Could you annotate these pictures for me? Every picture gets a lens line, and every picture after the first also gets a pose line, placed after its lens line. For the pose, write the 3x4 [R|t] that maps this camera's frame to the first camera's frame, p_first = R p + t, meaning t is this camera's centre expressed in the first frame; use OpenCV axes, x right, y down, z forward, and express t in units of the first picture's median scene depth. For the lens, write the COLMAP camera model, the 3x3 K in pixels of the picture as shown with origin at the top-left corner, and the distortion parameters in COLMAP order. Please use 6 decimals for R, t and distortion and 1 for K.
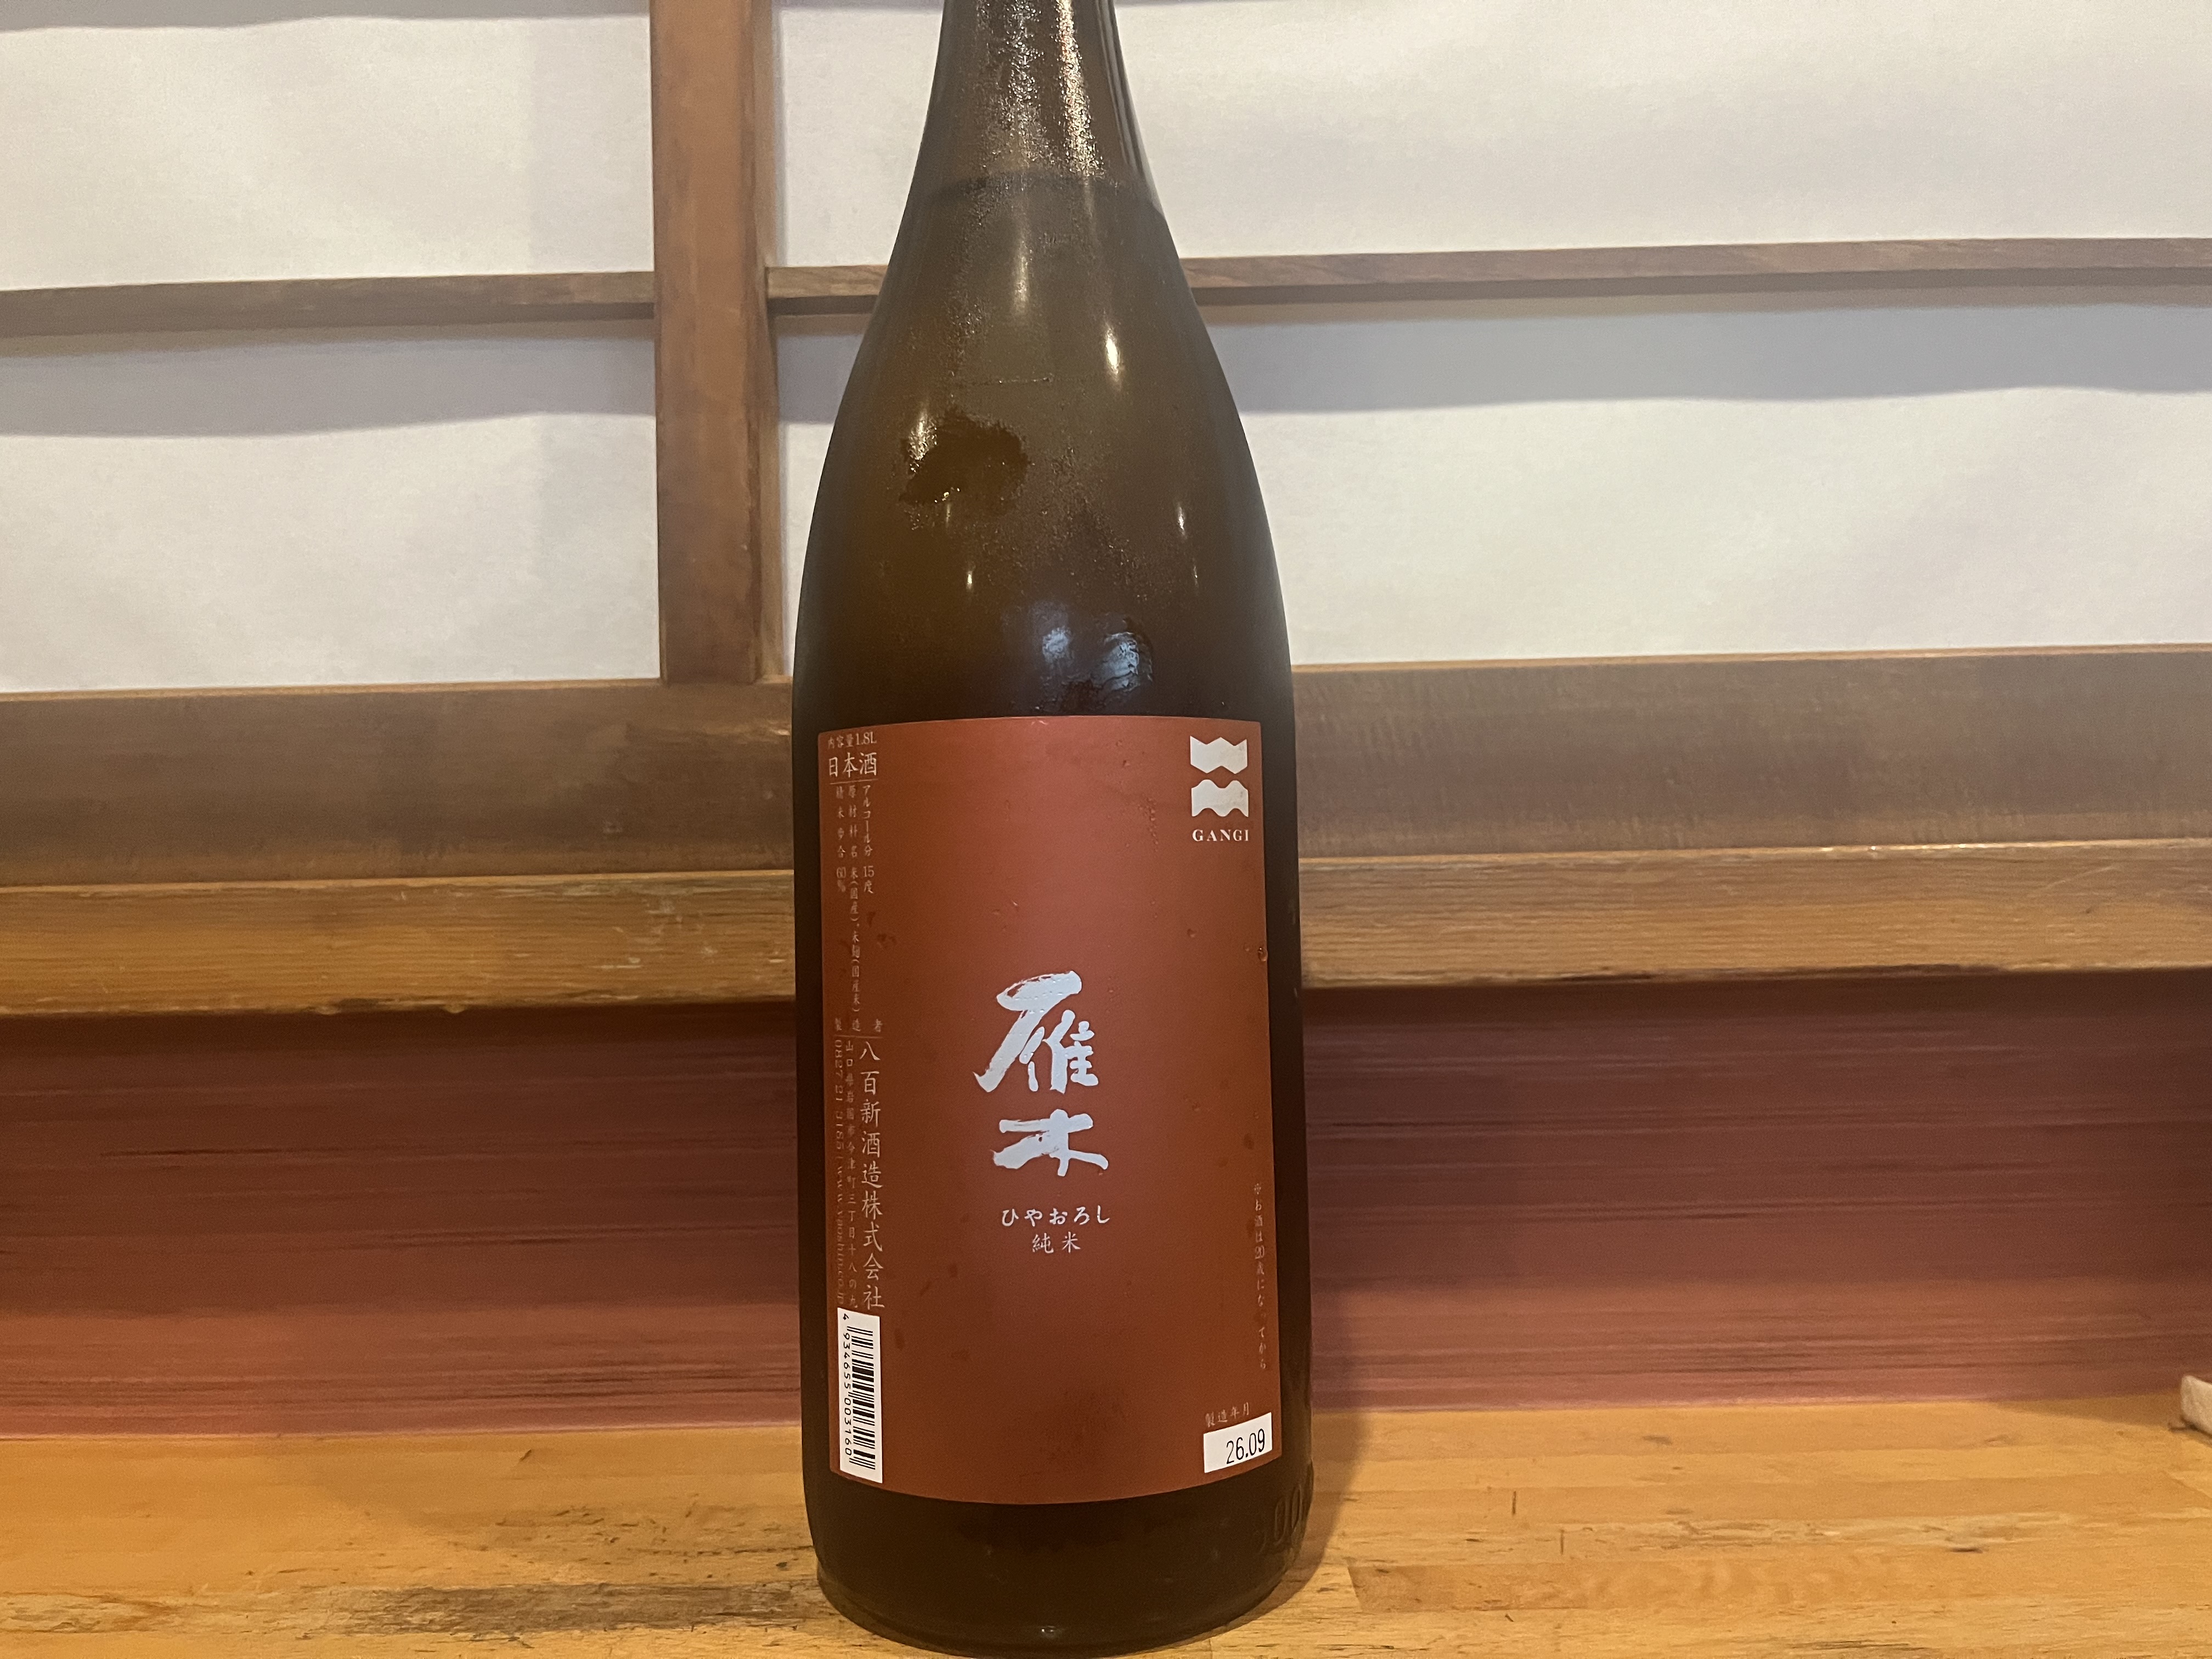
lens RADIAL K [[1683.6, 0, 1109.6], [0, 1683.6, 849.5], [0, 0, 1]] dist [0.008981, -0.032038]
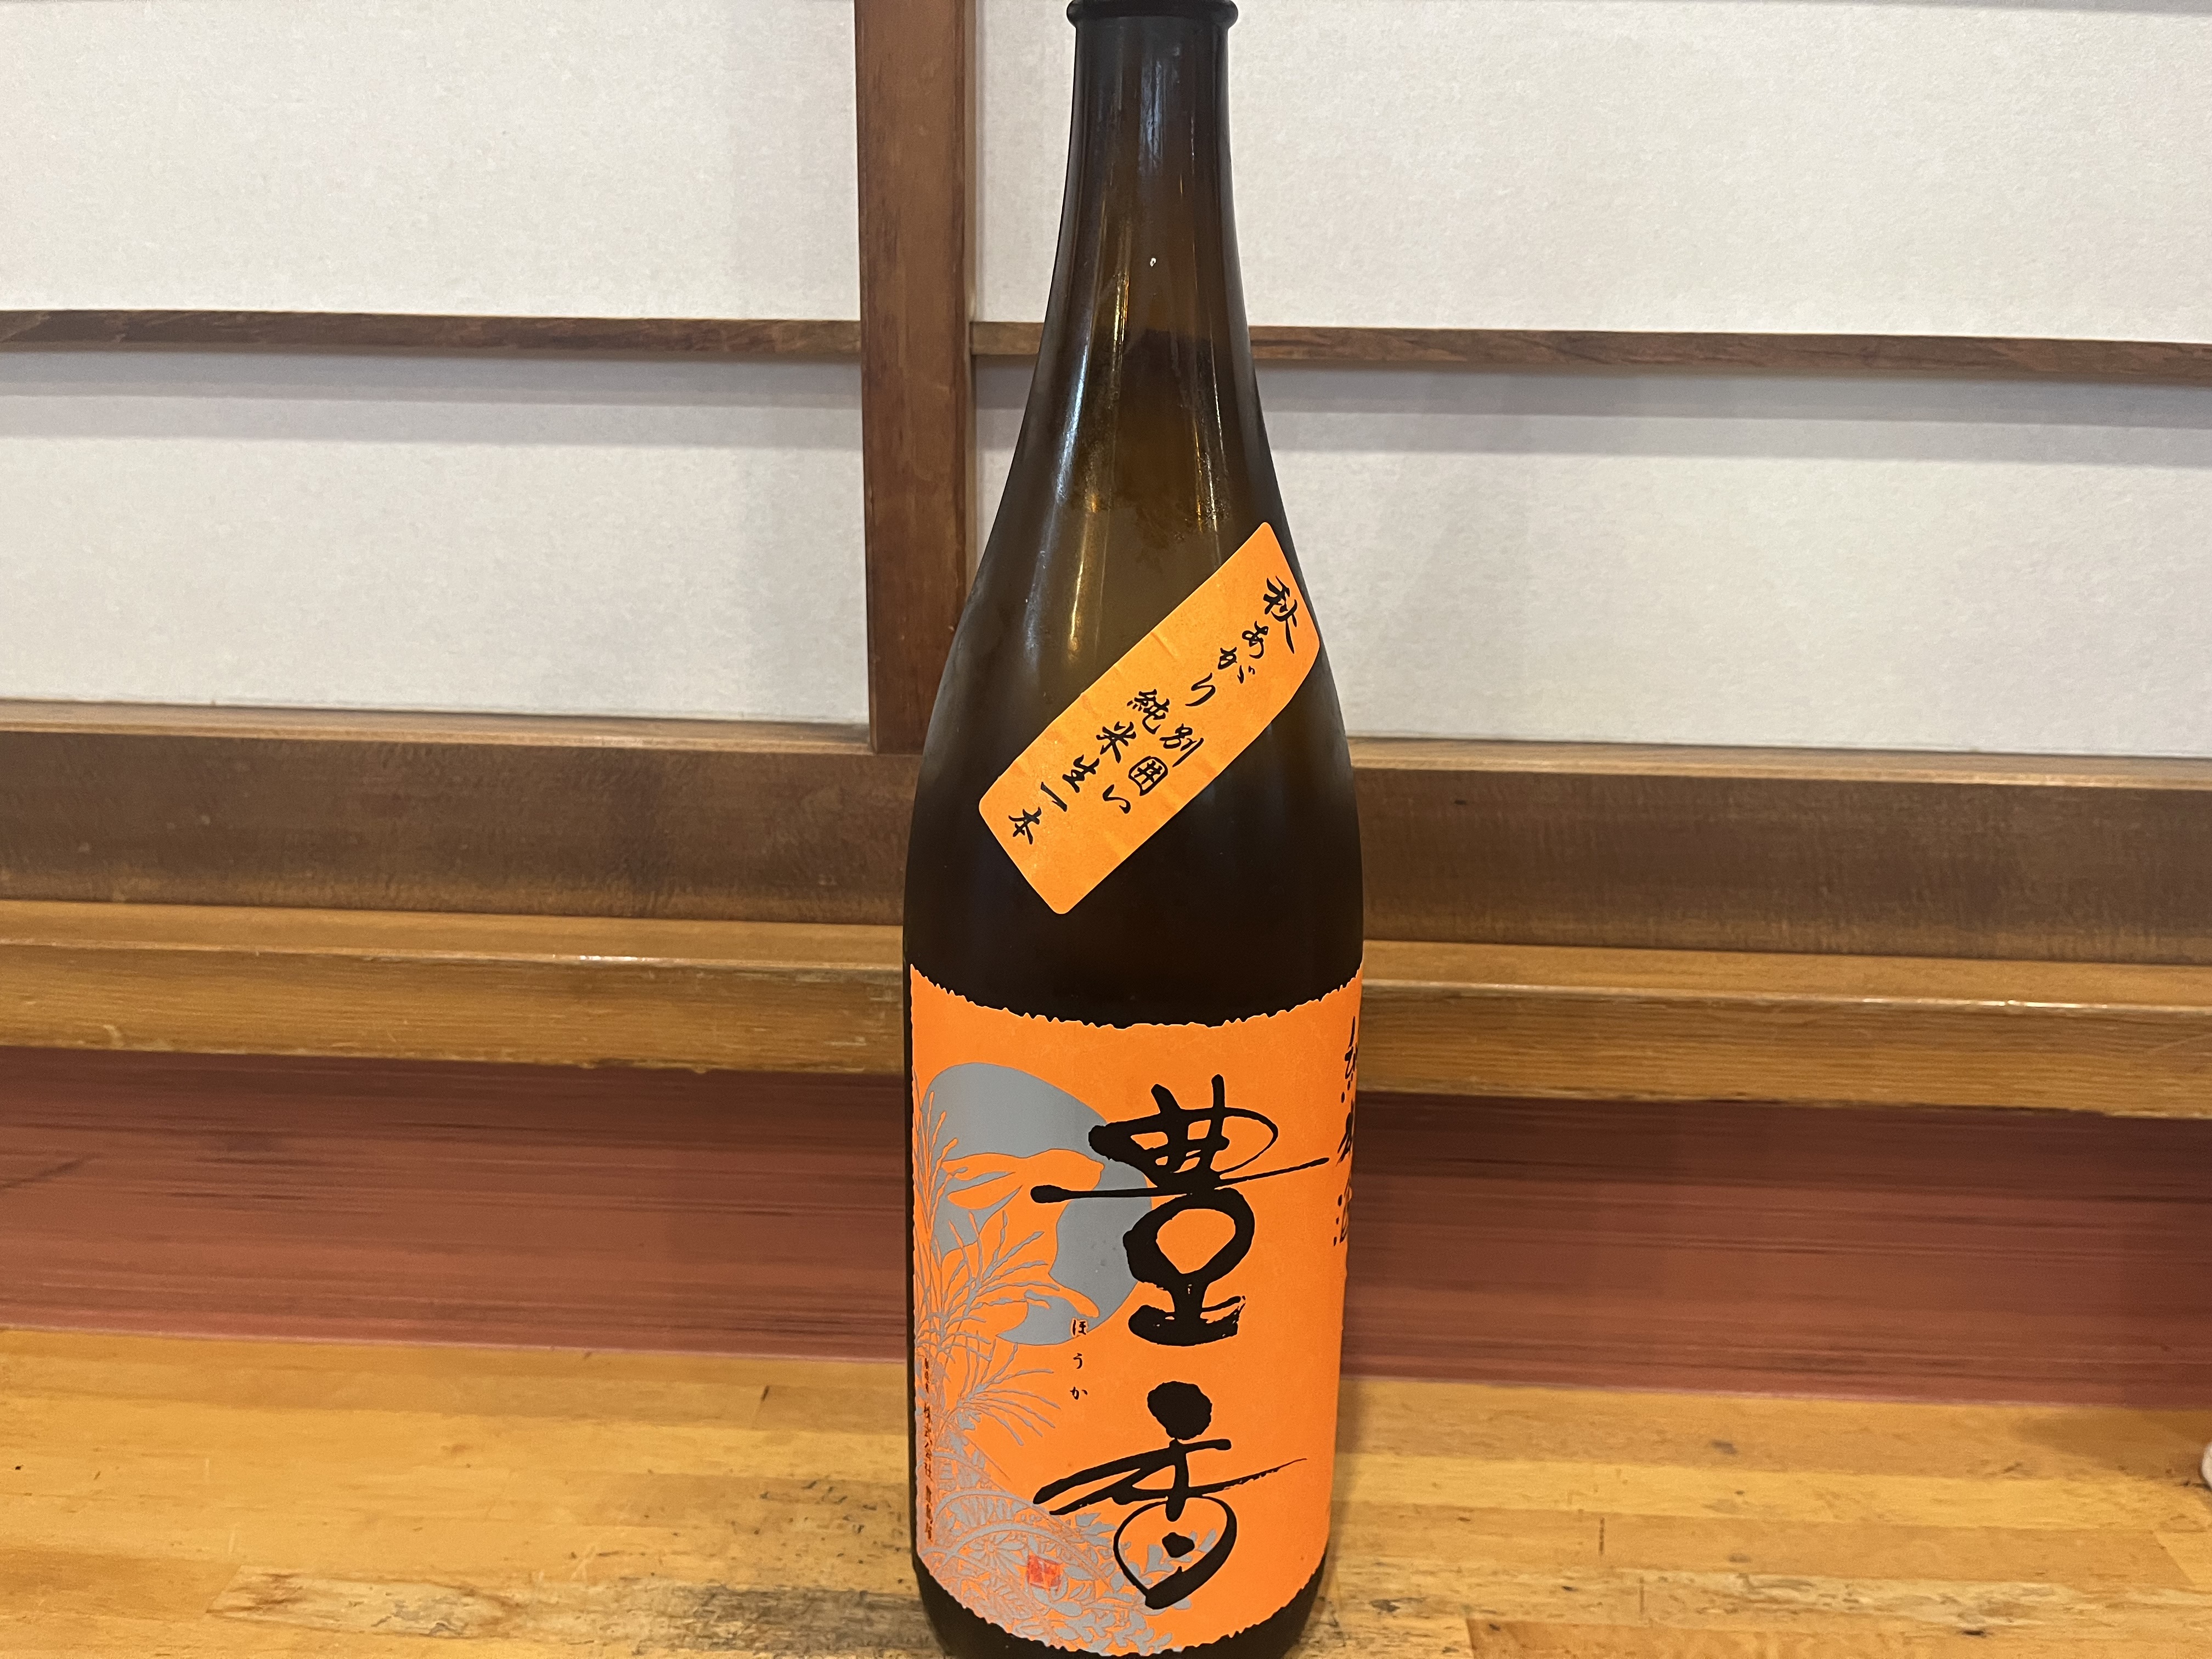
lens RADIAL K [[1664.3, 0, 1106.0], [0, 1664.3, 829.5], [0, 0, 1]] dist [0.002926, -0.006842]
pose [[0.998498, 0.048391, -0.025708, -0.098695], [-0.038701, 0.954913, 0.294351, -0.396061], [0.038793, -0.292914, 0.955352, -0.002253]]
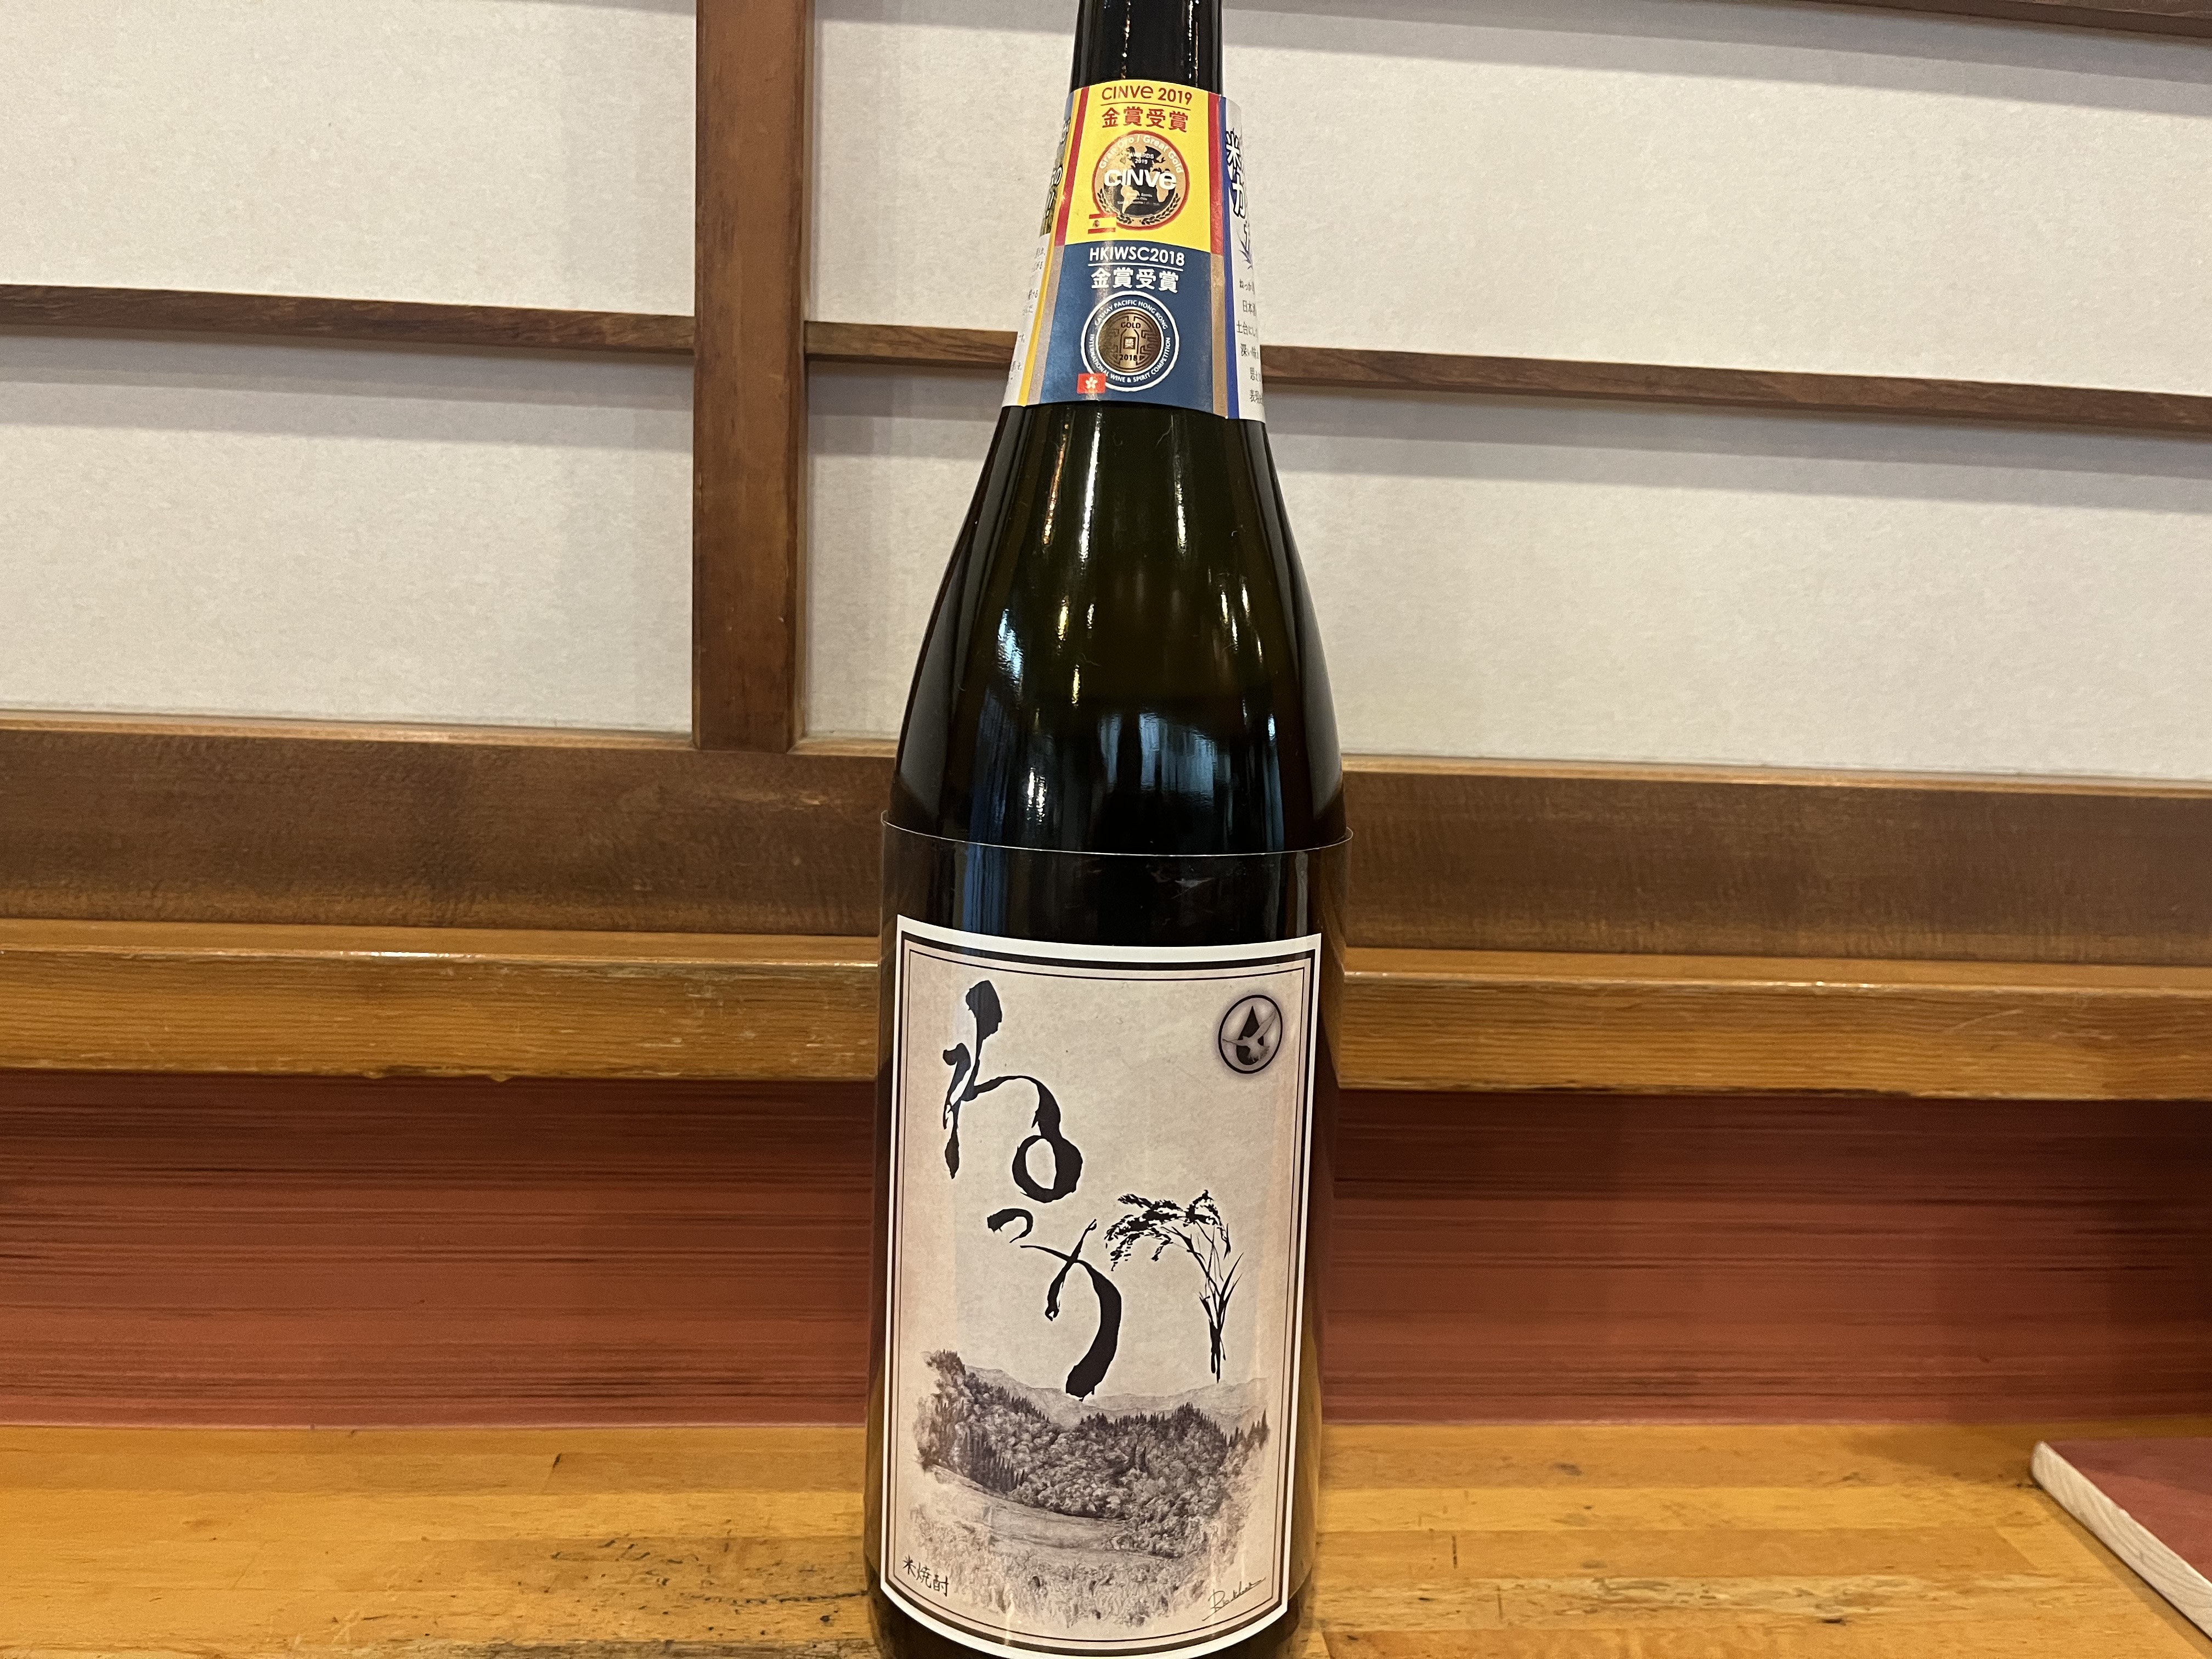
lens RADIAL K [[1669.1, 0, 1106.0], [0, 1669.1, 829.5], [0, 0, 1]] dist [-0.001217, 0.001498]
pose [[0.994628, 0.049295, 0.091018, -0.116778], [-0.063216, 0.985569, 0.157027, -0.244330], [-0.081964, -0.161937, 0.983391, -0.025440]]
